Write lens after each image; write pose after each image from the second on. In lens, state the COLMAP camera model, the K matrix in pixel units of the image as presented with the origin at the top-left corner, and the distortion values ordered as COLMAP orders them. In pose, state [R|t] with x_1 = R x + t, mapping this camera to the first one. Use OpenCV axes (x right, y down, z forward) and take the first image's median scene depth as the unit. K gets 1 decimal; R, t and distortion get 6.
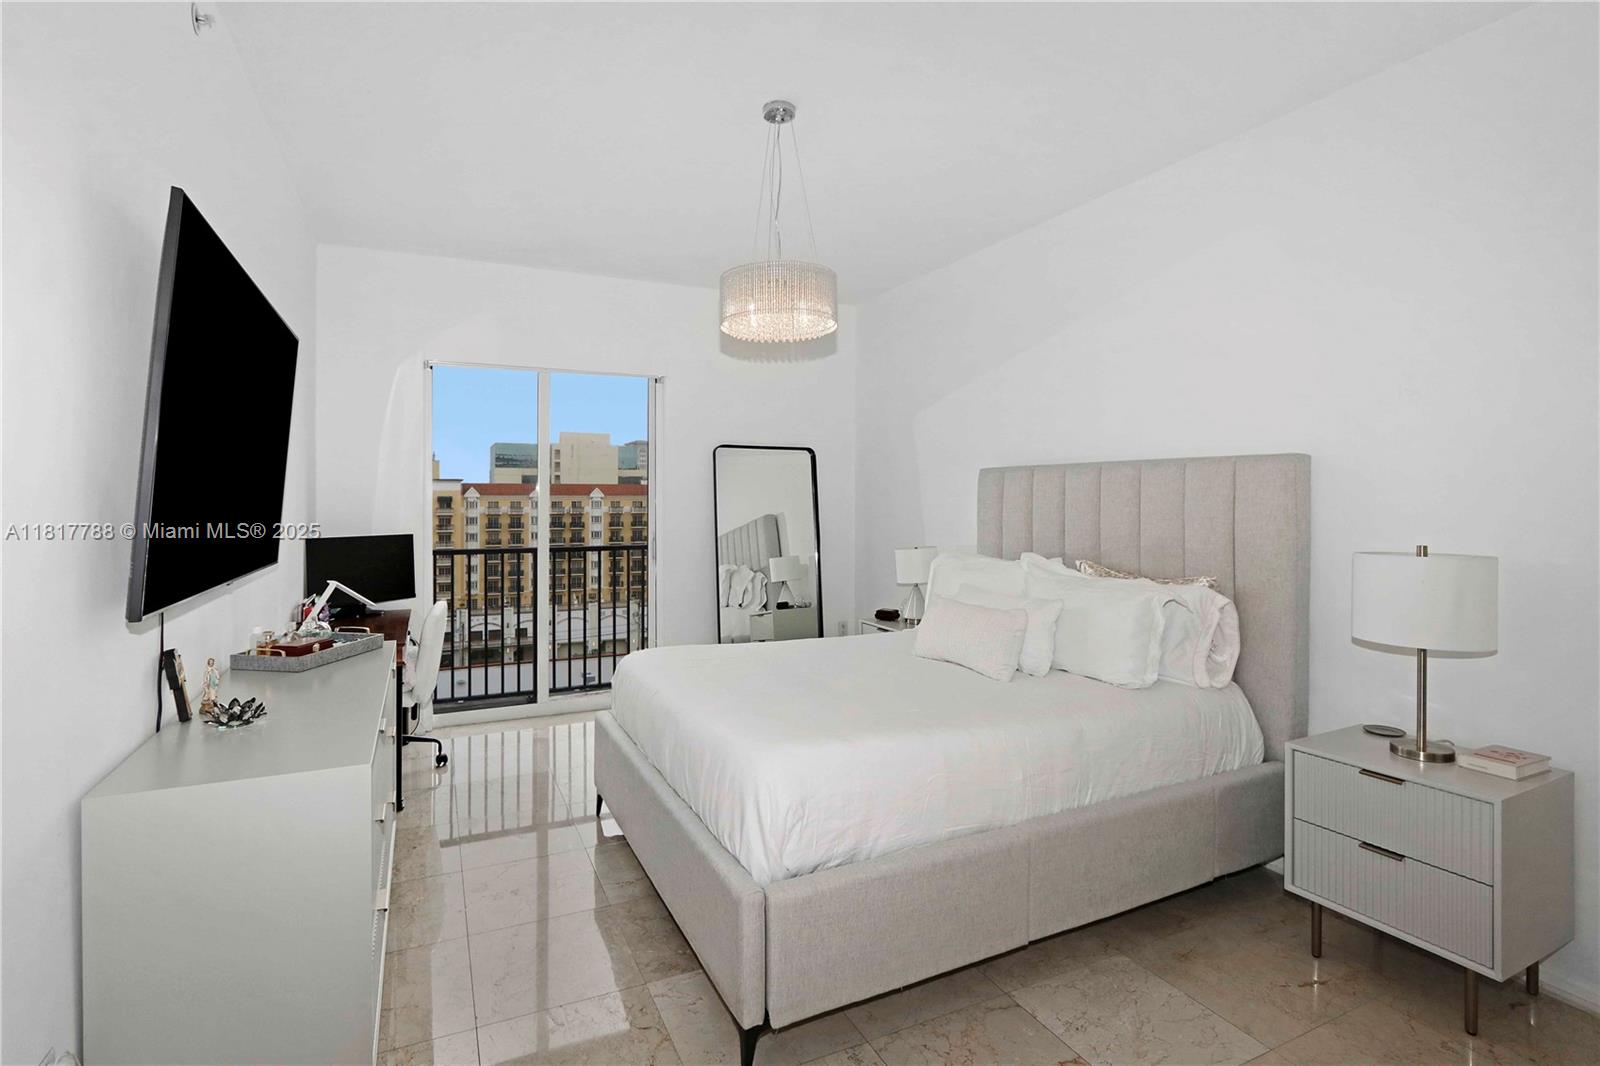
lens RADIAL K [[768.7, 0, 757.5], [0, 768.7, 555.5], [0, 0, 1]] dist [-0.007897, 0.002270]
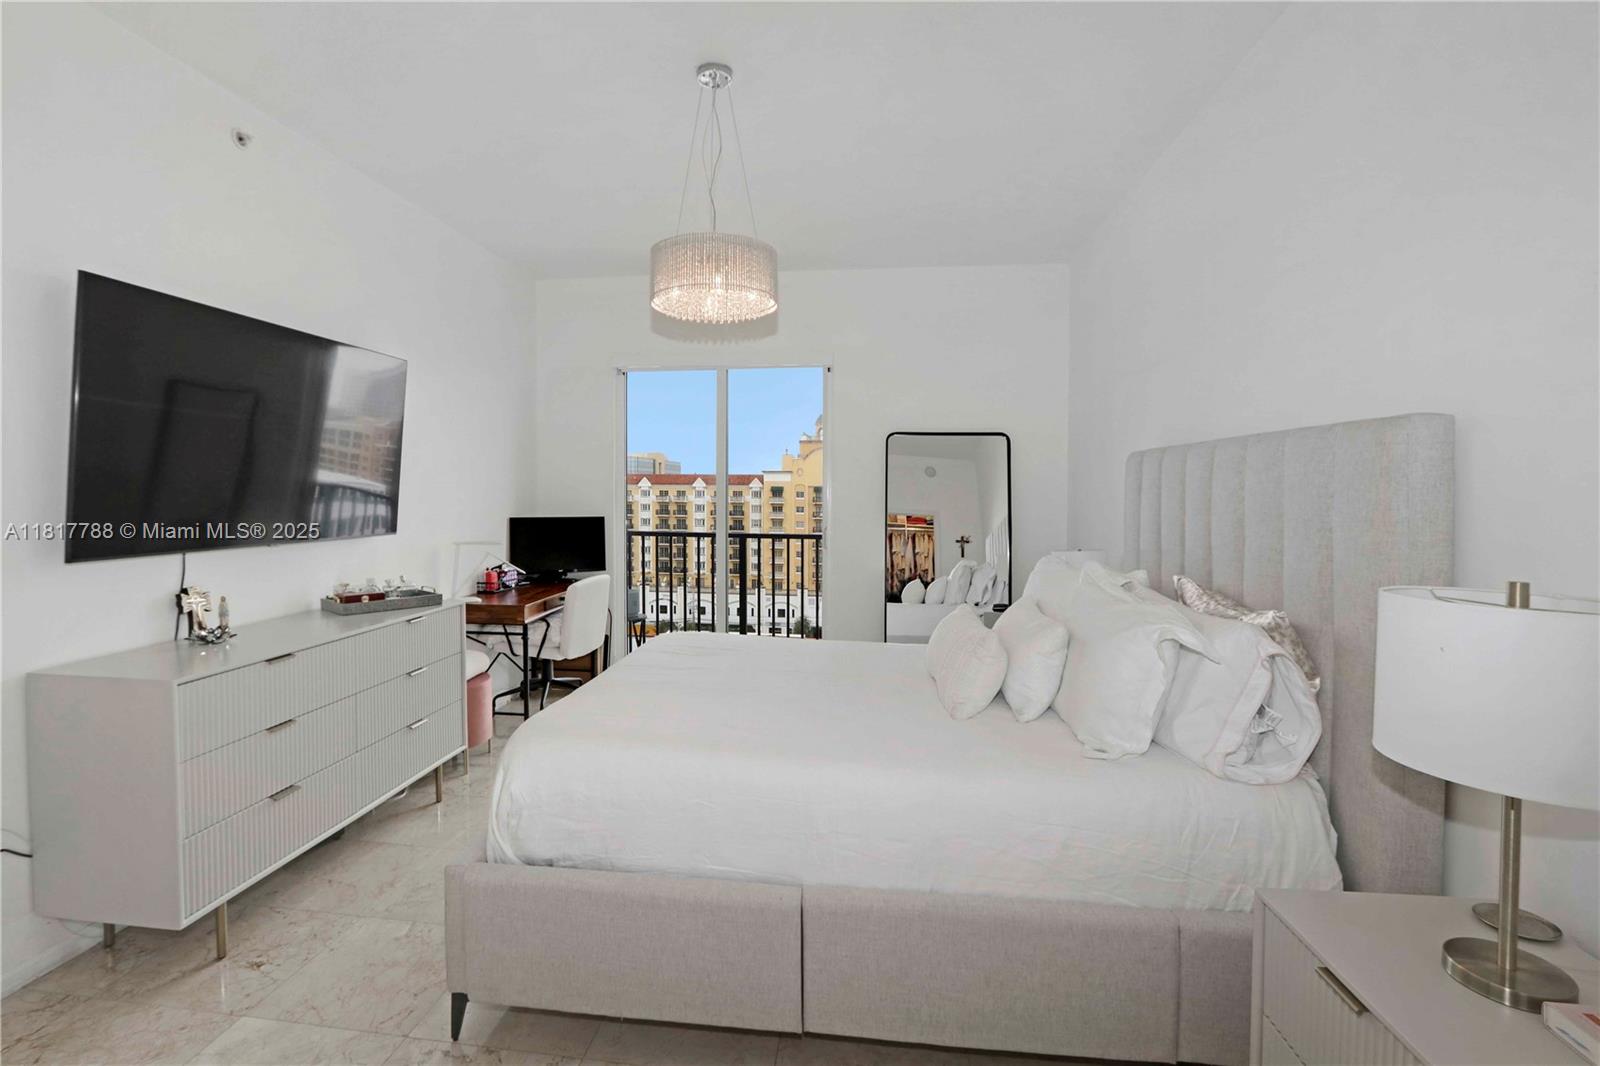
lens RADIAL K [[768.7, 0, 771.7], [0, 768.7, 527.6], [0, 0, 1]] dist [-0.007897, 0.002270]
pose [[0.847171, 0.036417, -0.530071, 0.383897], [-0.048849, 0.998761, -0.009455, -0.013058], [0.529070, 0.033903, 0.847901, 0.140738]]
